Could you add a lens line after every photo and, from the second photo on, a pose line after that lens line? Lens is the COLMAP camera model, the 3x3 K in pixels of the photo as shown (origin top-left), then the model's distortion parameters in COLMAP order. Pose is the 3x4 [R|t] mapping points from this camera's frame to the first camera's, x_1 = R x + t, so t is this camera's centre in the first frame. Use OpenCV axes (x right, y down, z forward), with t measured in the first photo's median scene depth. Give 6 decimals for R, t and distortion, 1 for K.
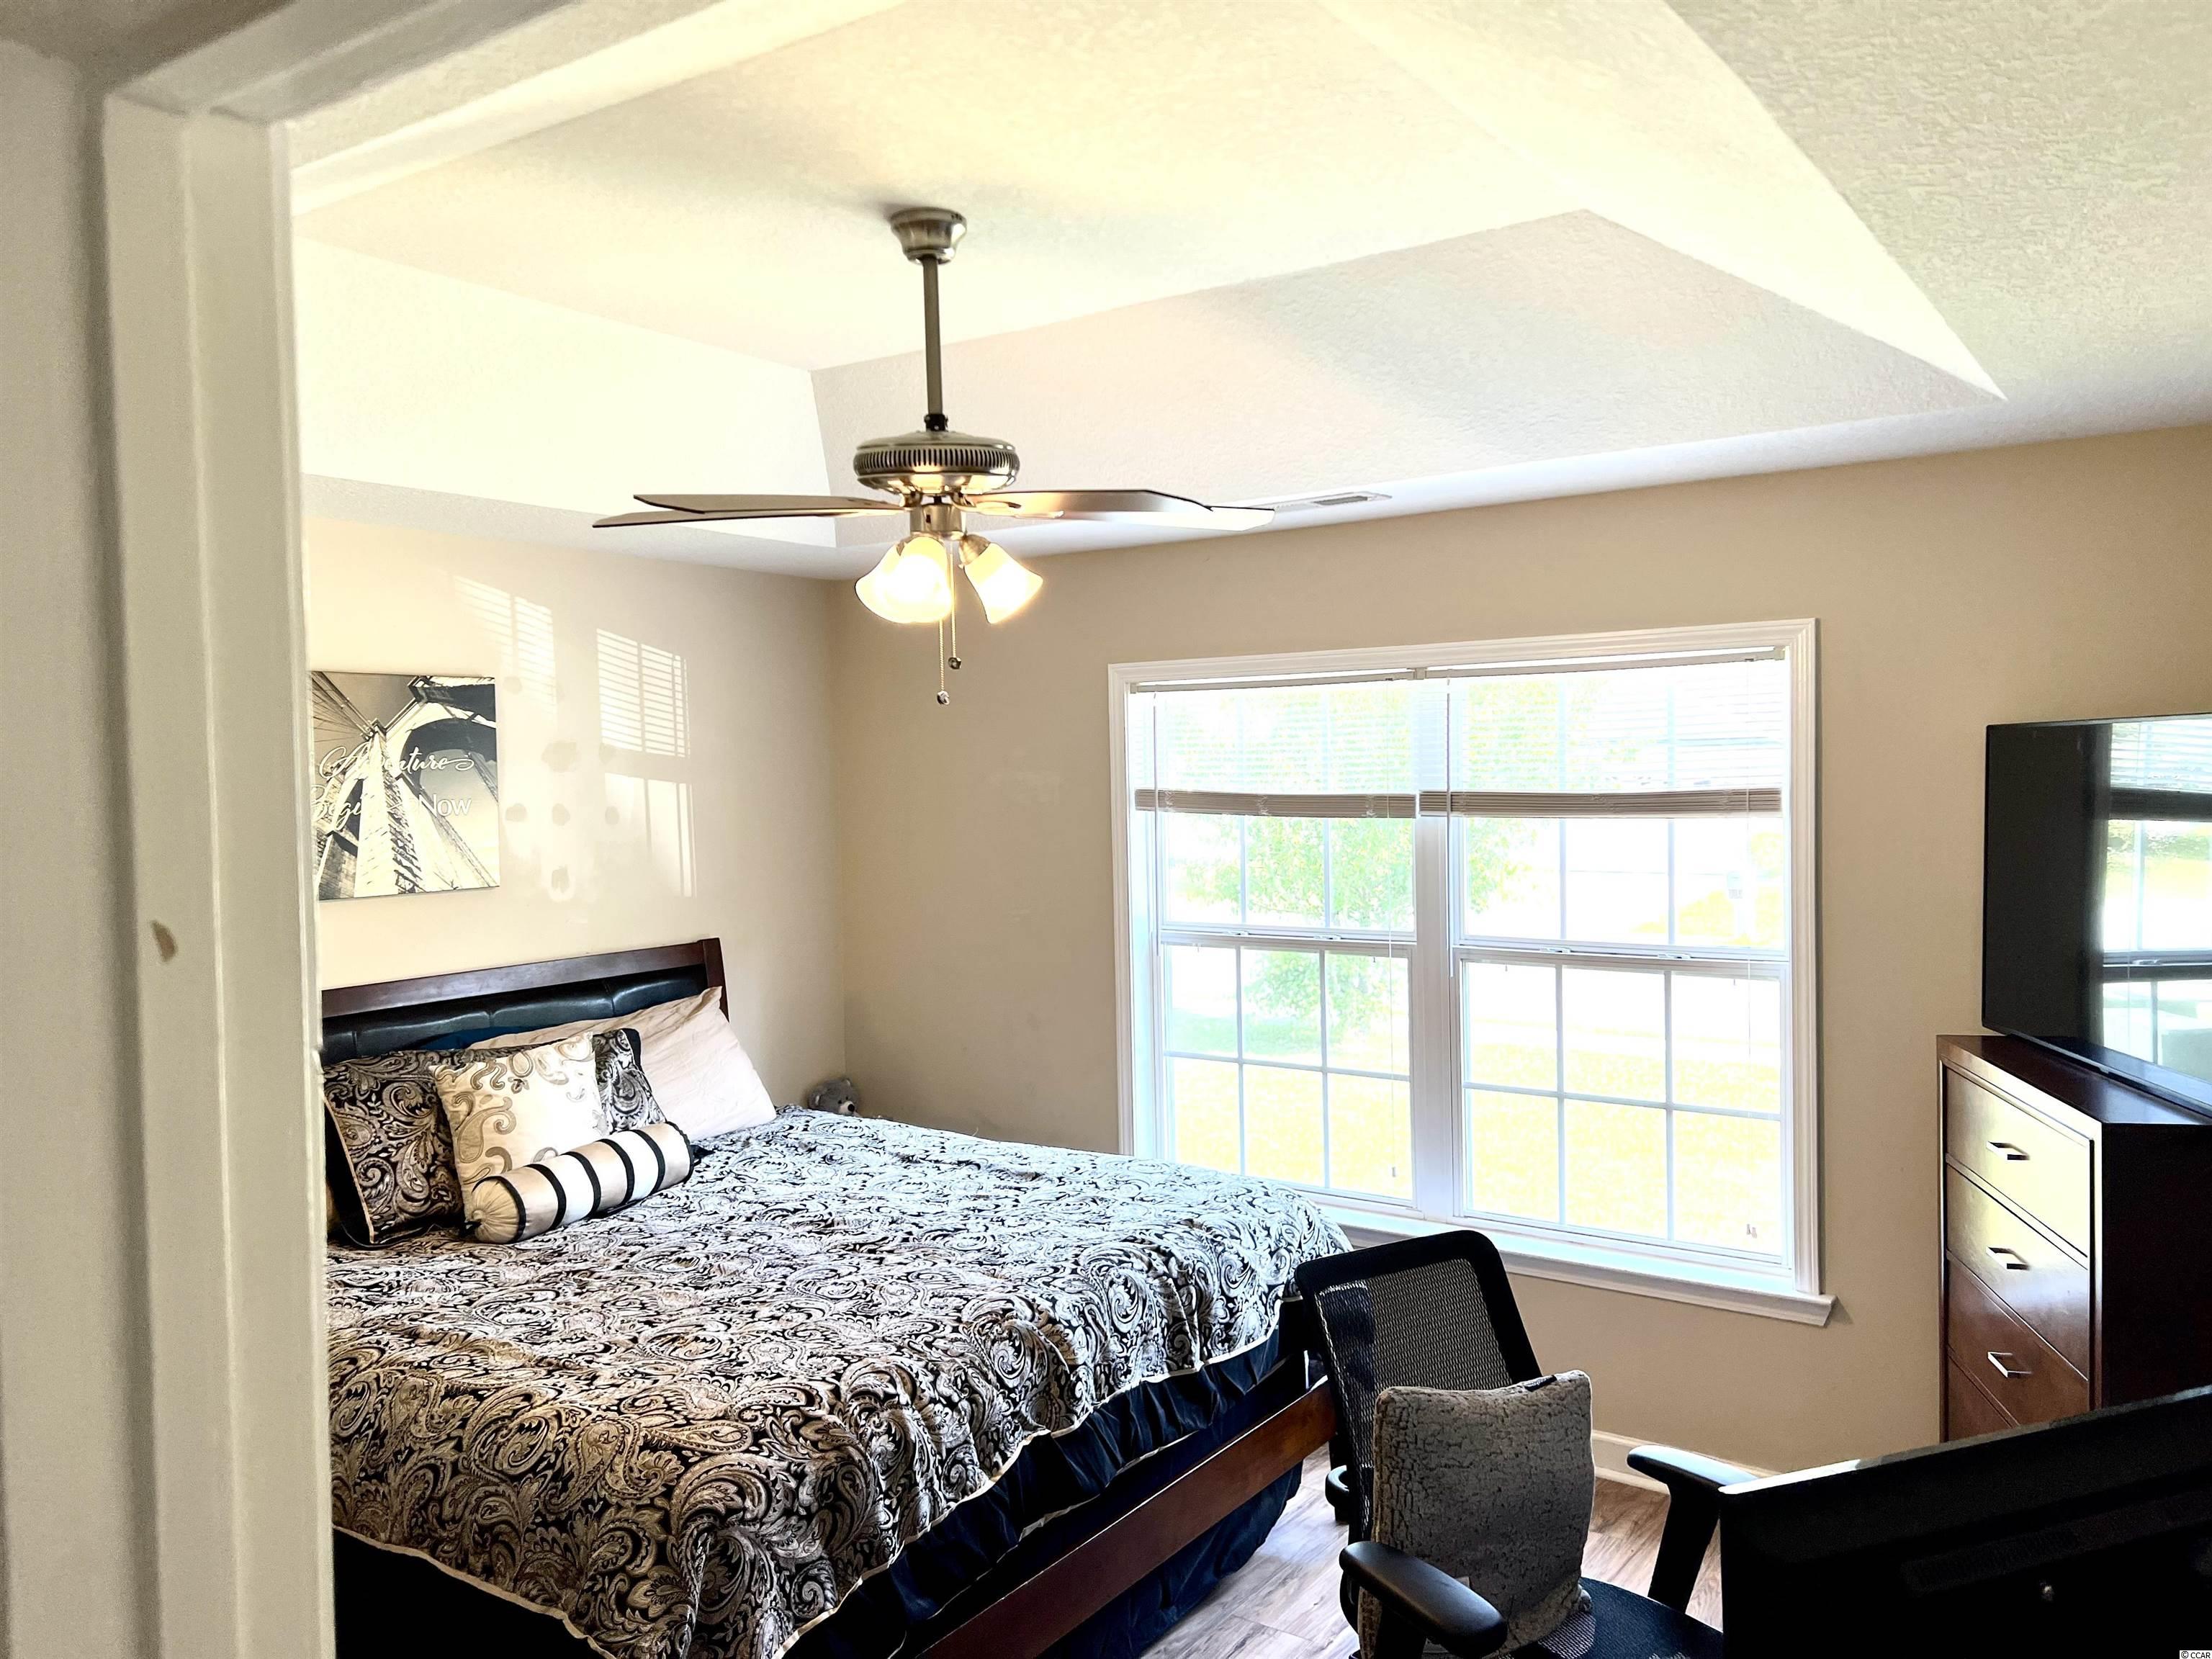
lens RADIAL K [[1694.3, 0, 1108.0], [0, 1694.3, 824.9], [0, 0, 1]] dist [0.042107, -0.017960]
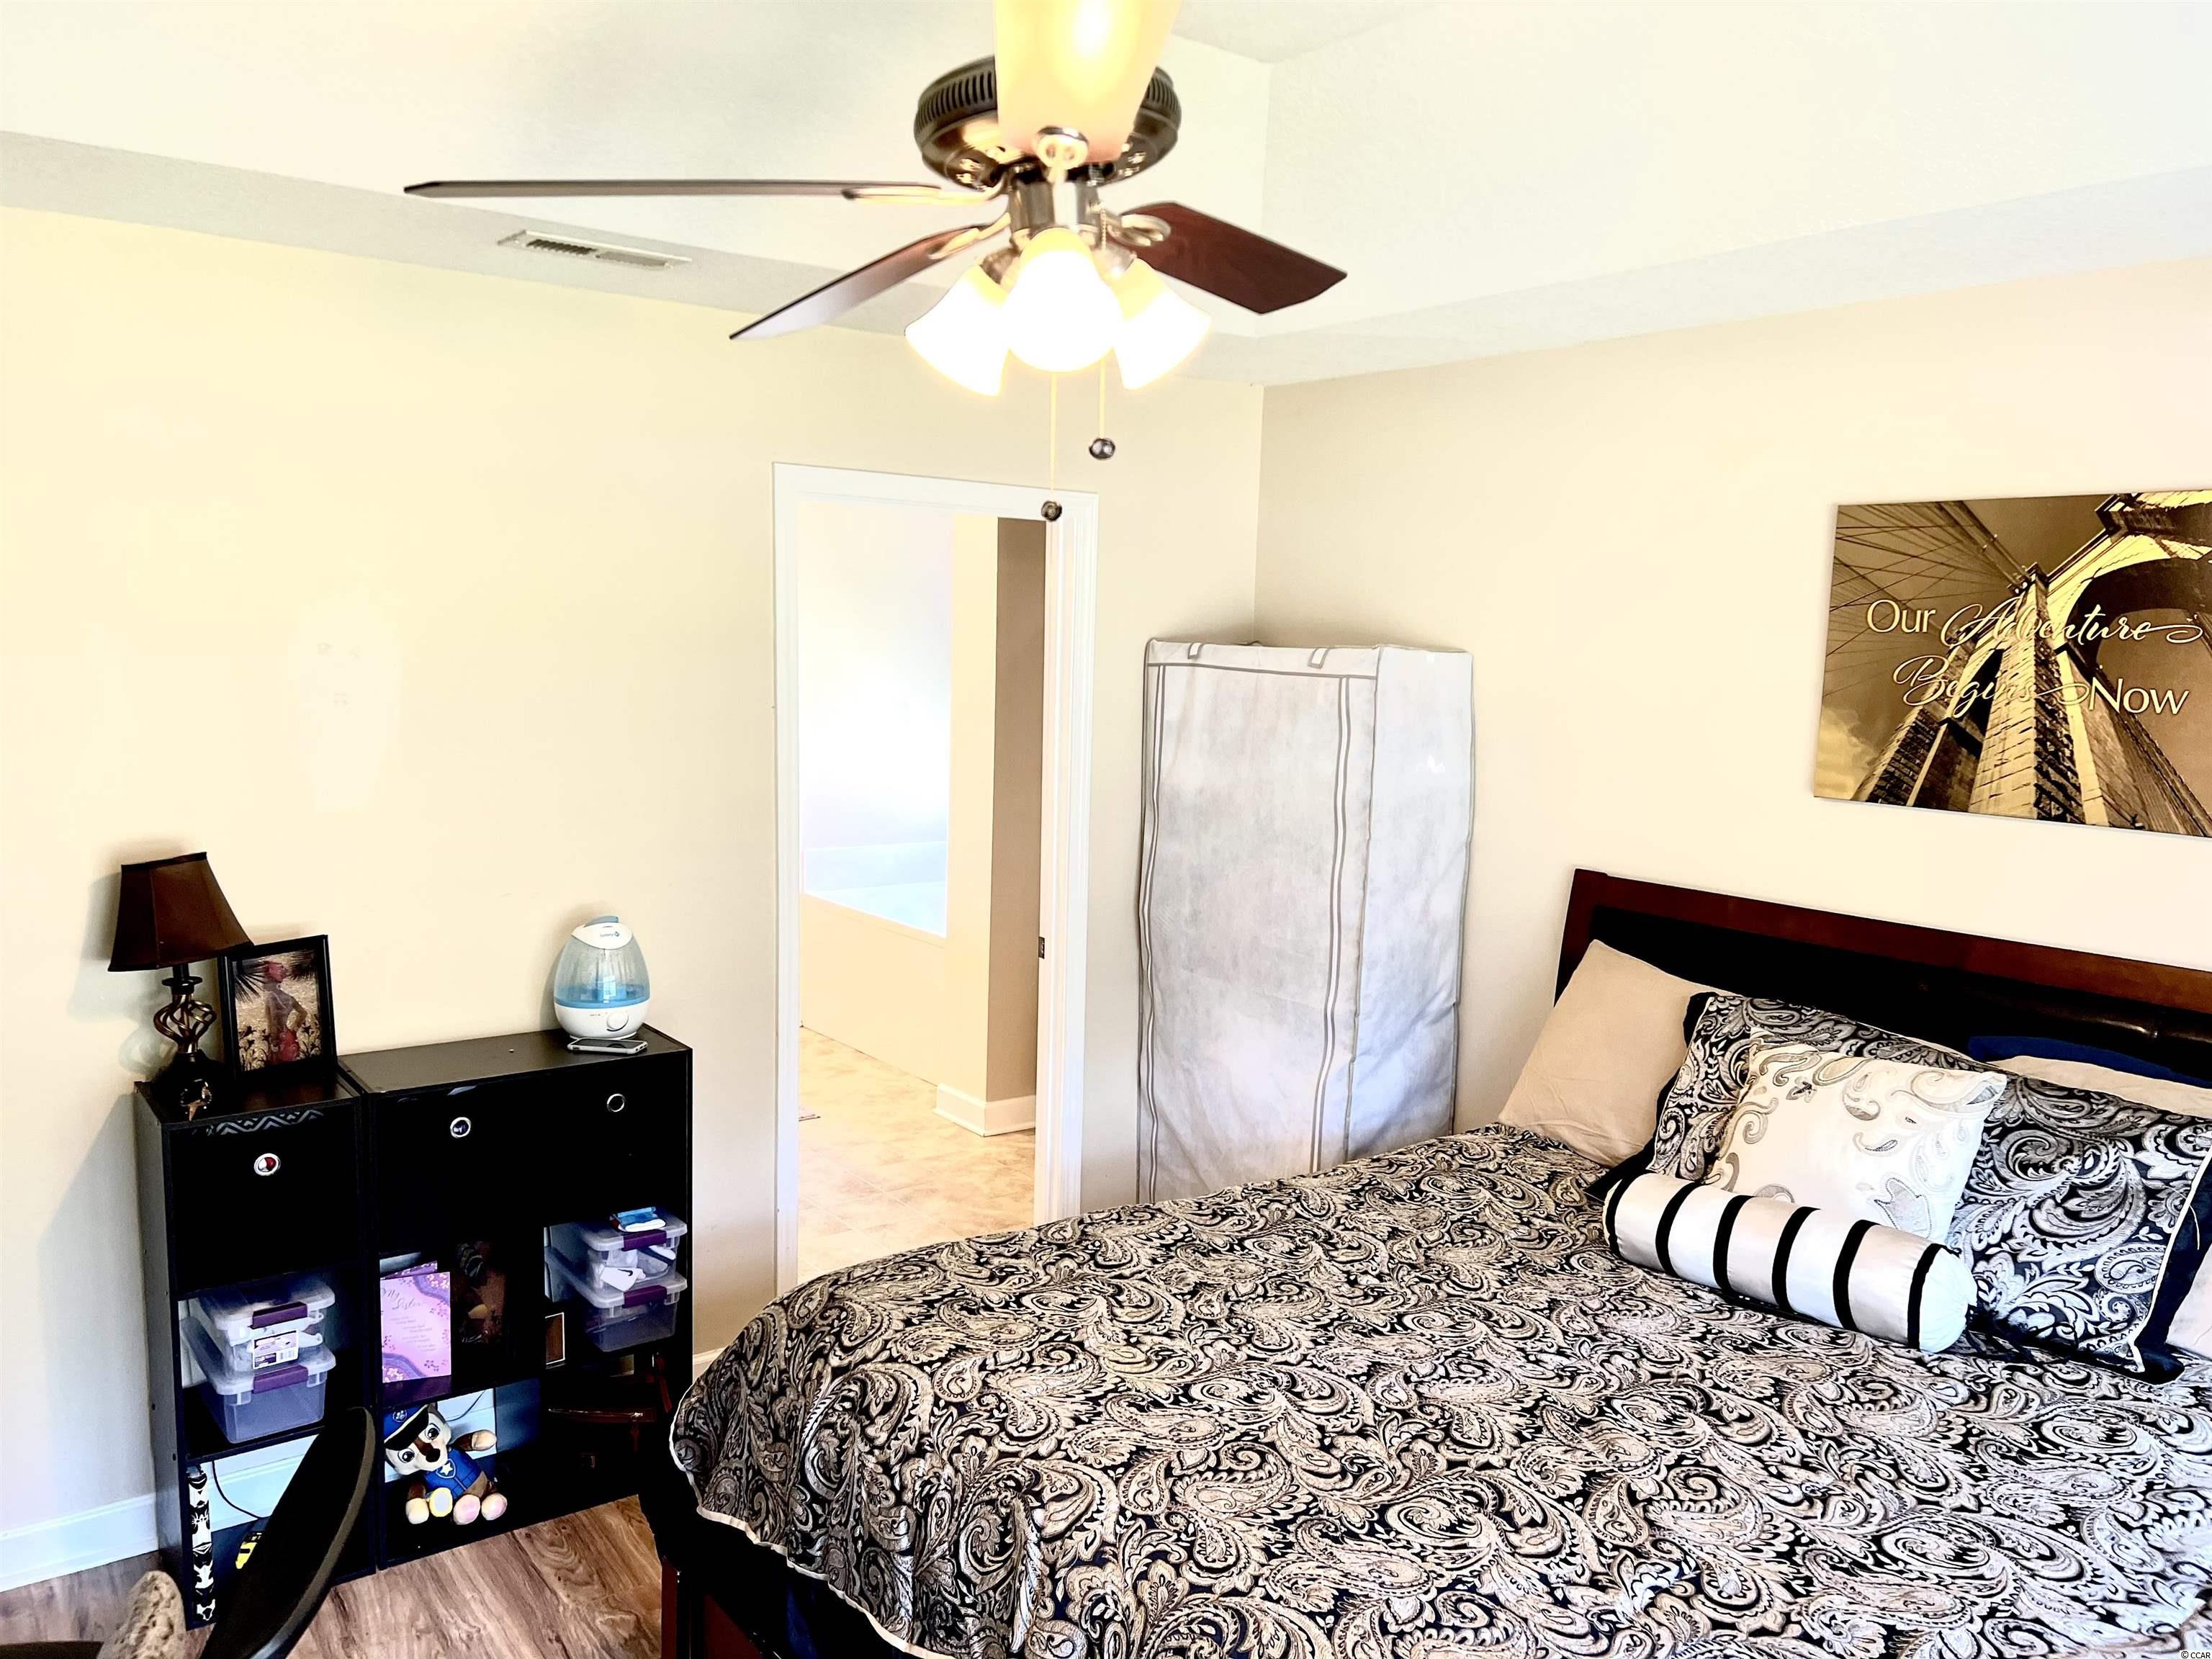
lens RADIAL K [[1694.3, 0, 1108.4], [0, 1694.3, 823.9], [0, 0, 1]] dist [0.042107, -0.017960]
pose [[-0.329249, 0.115578, -0.937143, 0.384986], [-0.056088, 0.988334, 0.141597, -0.037591], [0.942576, 0.099183, -0.318926, 0.939902]]
